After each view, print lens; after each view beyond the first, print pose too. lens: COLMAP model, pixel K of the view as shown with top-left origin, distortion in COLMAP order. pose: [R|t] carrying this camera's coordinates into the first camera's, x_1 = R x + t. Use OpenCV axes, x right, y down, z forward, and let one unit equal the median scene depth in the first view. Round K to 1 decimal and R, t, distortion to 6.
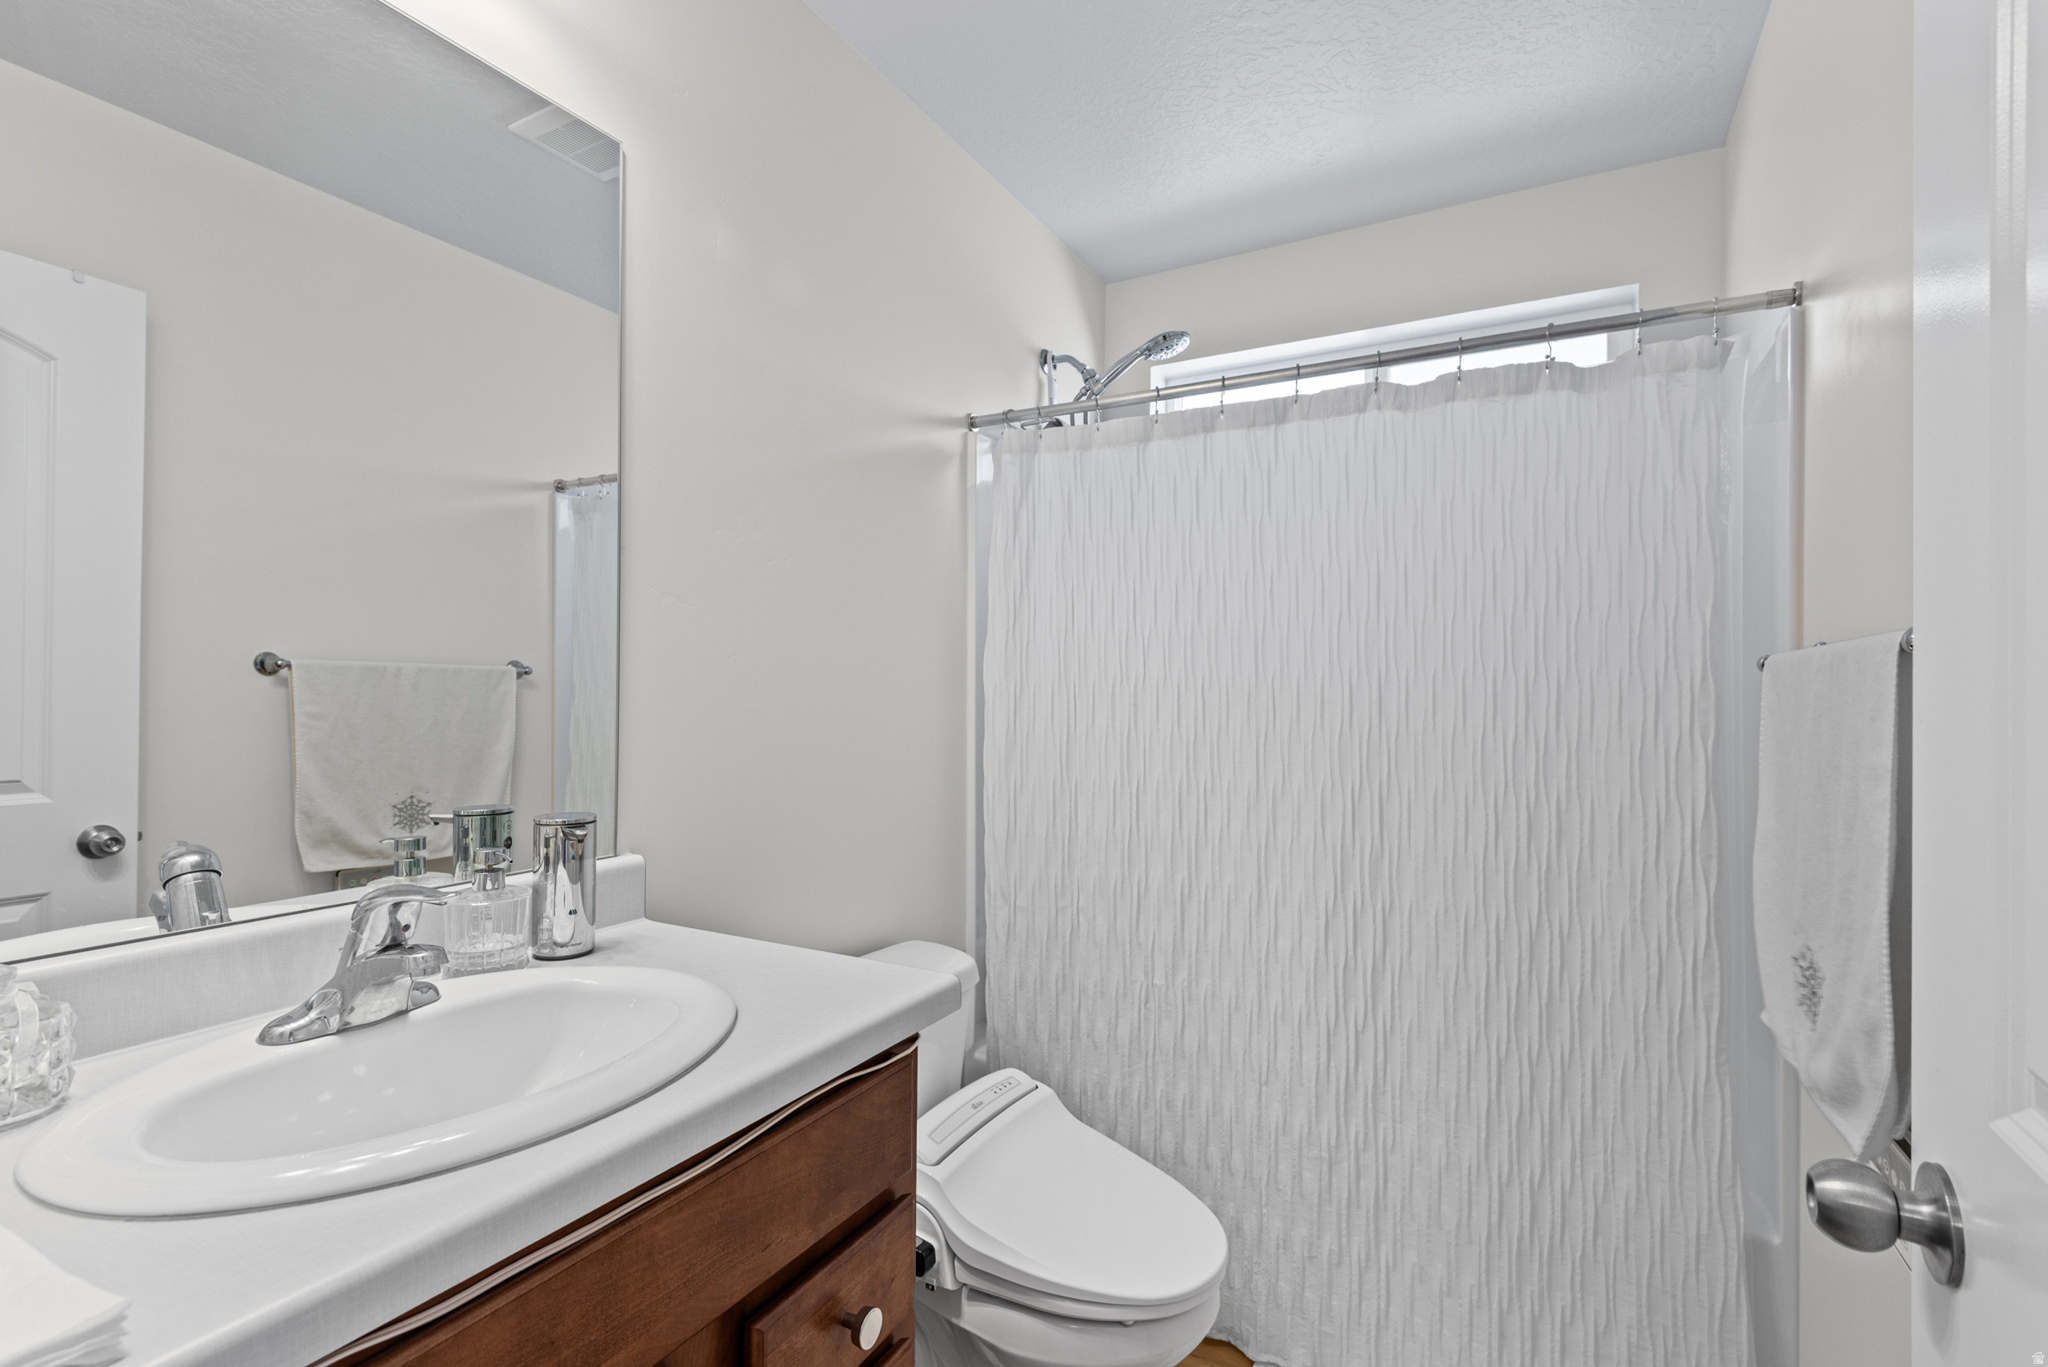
lens RADIAL K [[934.1, 0, 1025.8], [0, 934.1, 682.3], [0, 0, 1]] dist [0.020000, -0.006809]
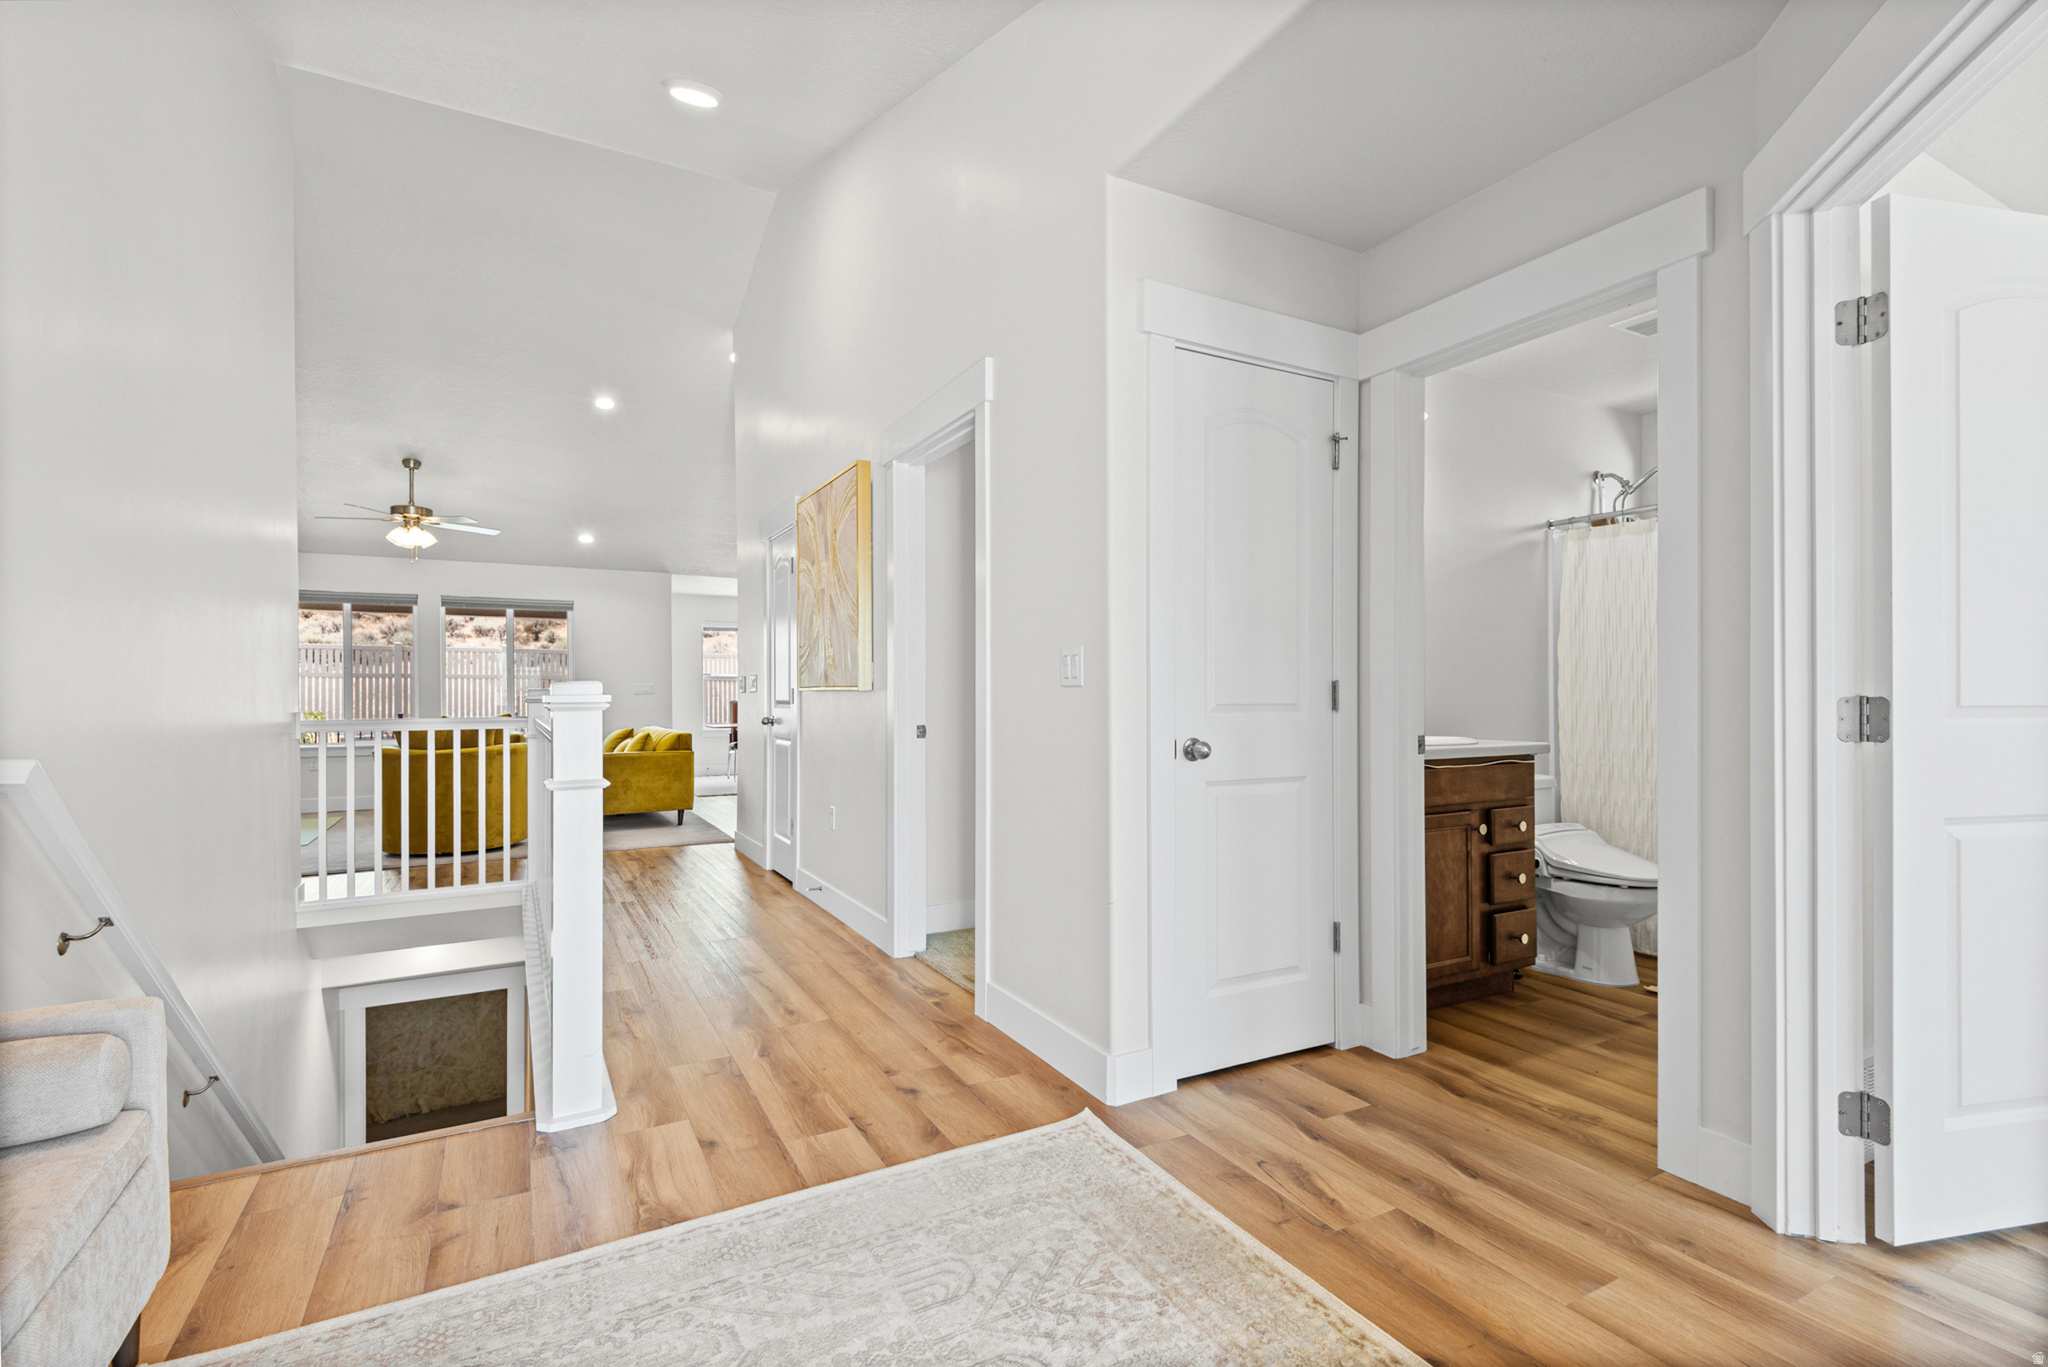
lens RADIAL K [[934.1, 0, 1032.2], [0, 934.1, 688.7], [0, 0, 1]] dist [0.020000, -0.006809]
pose [[0.849201, -0.007098, -0.528022, 0.063252], [0.008287, 0.999966, -0.000114, 0.065899], [0.528005, -0.004280, 0.849230, -1.361649]]
